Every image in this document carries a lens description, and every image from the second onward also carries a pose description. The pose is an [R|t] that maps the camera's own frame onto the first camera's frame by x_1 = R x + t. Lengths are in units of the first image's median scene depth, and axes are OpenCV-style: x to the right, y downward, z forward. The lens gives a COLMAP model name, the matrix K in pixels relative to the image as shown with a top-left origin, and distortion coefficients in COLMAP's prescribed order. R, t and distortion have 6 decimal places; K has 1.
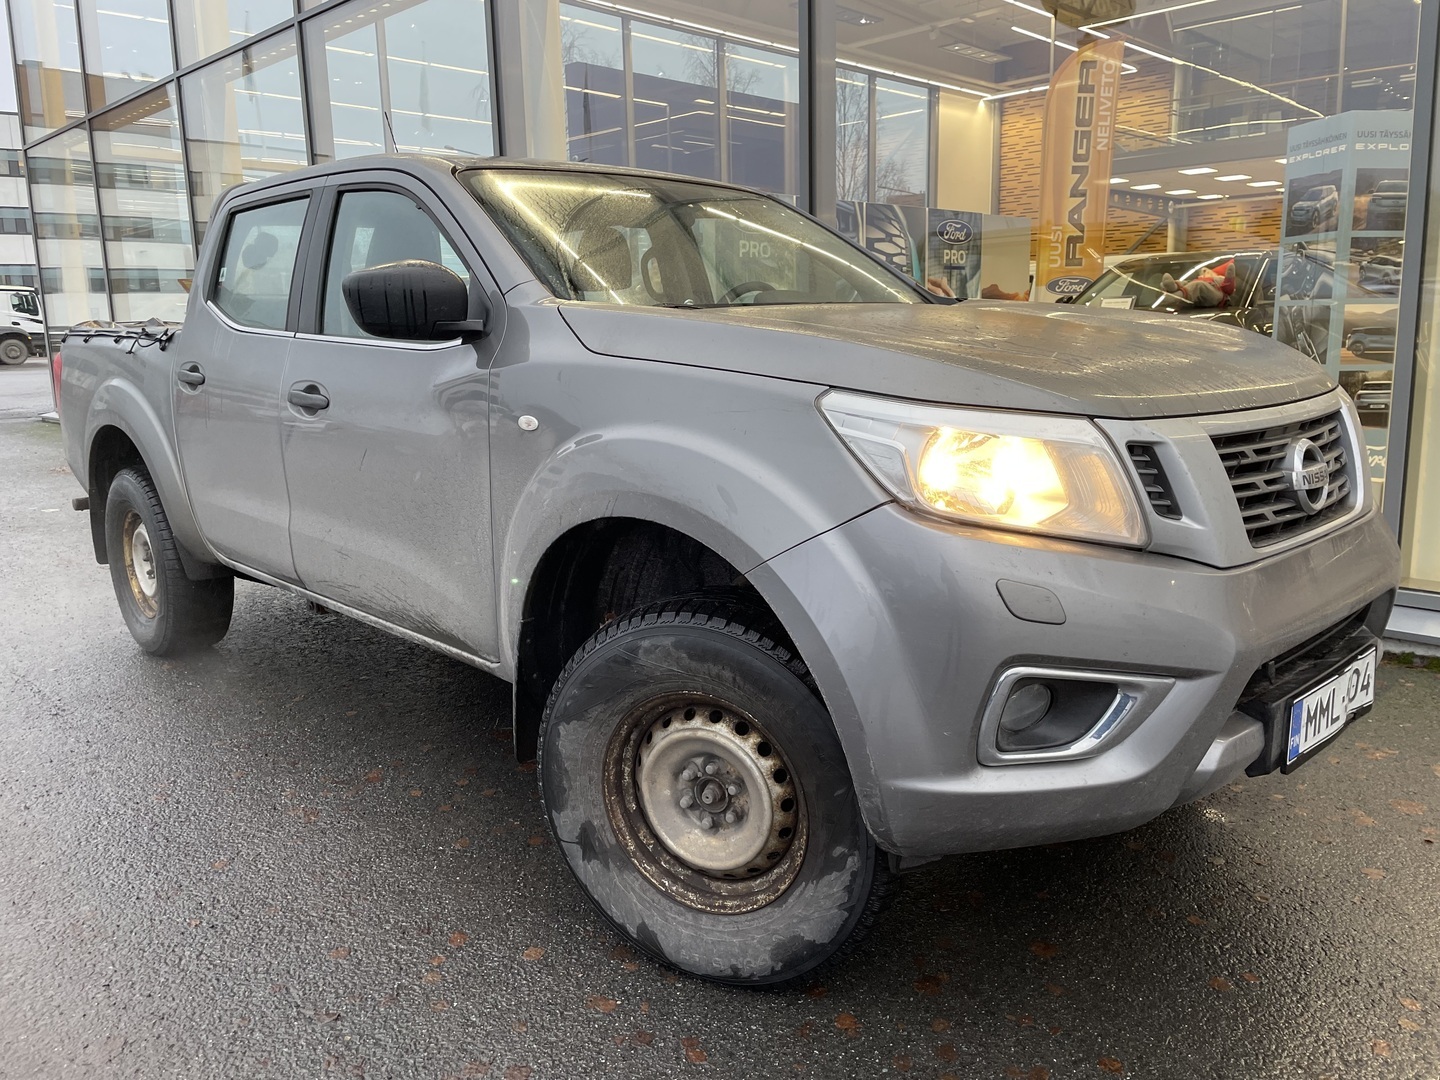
lens RADIAL K [[1087.6, 0, 721.8], [0, 1087.6, 504.0], [0, 0, 1]] dist [0.068445, 0.001637]
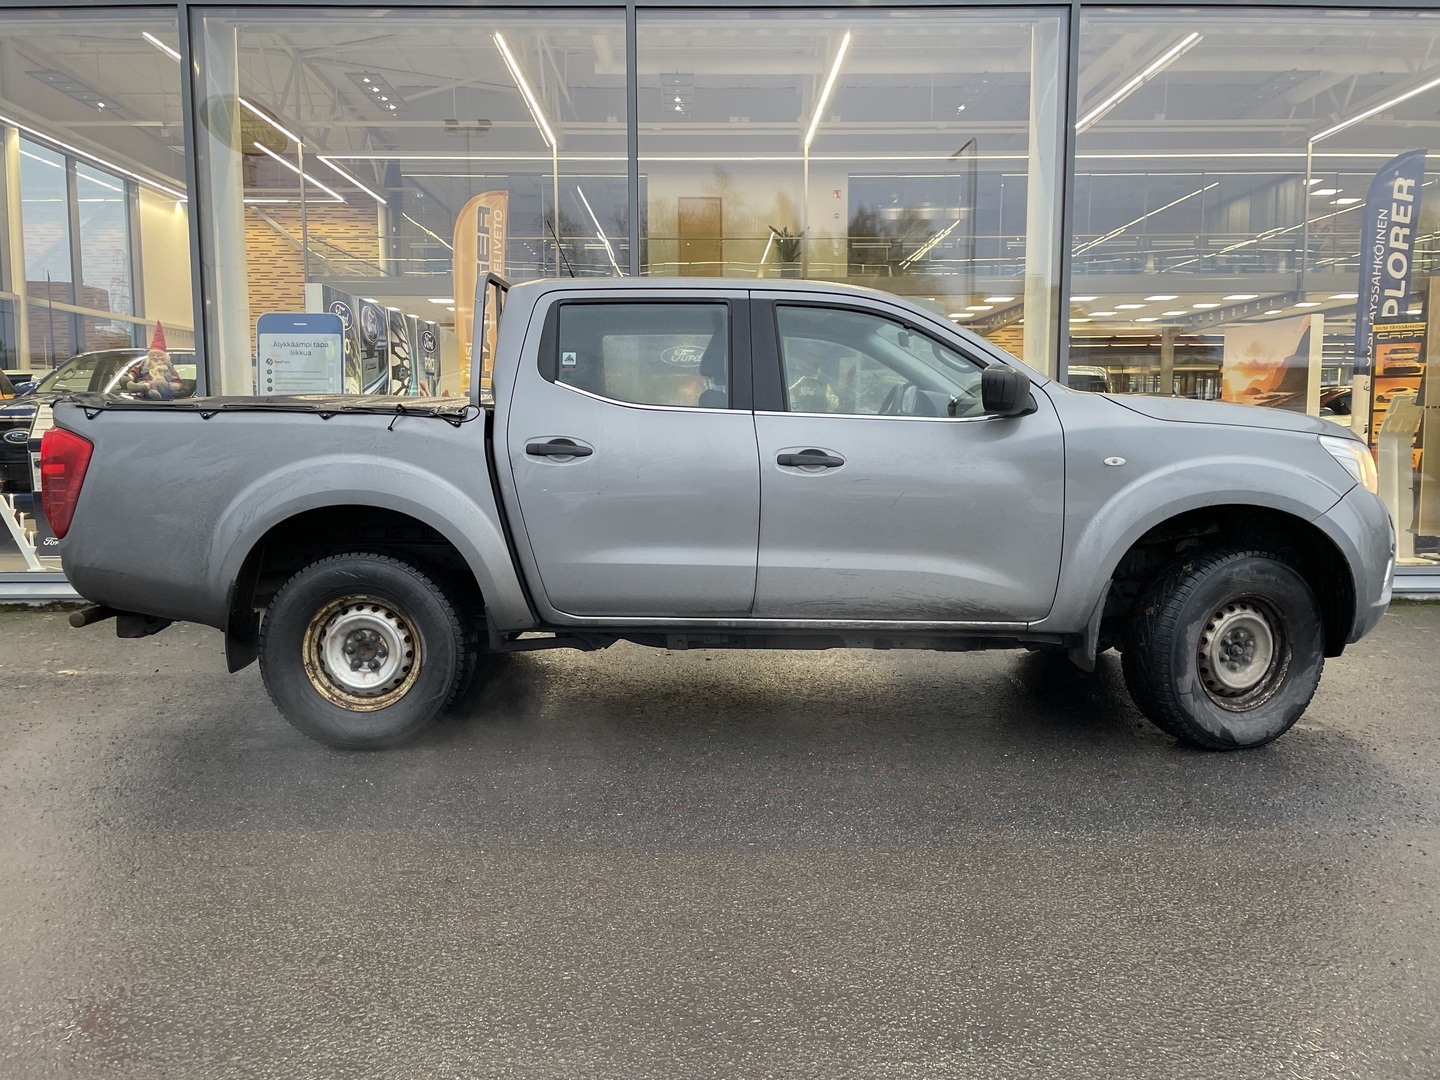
lens RADIAL K [[1075.4, 0, 720.2], [0, 1075.4, 530.8], [0, 0, 1]] dist [0.068441, -0.101037]
pose [[0.720619, -0.051475, 0.691418, -0.356414], [0.102444, 0.994199, -0.032754, 0.005117], [-0.685722, 0.094434, 0.721712, 0.041737]]
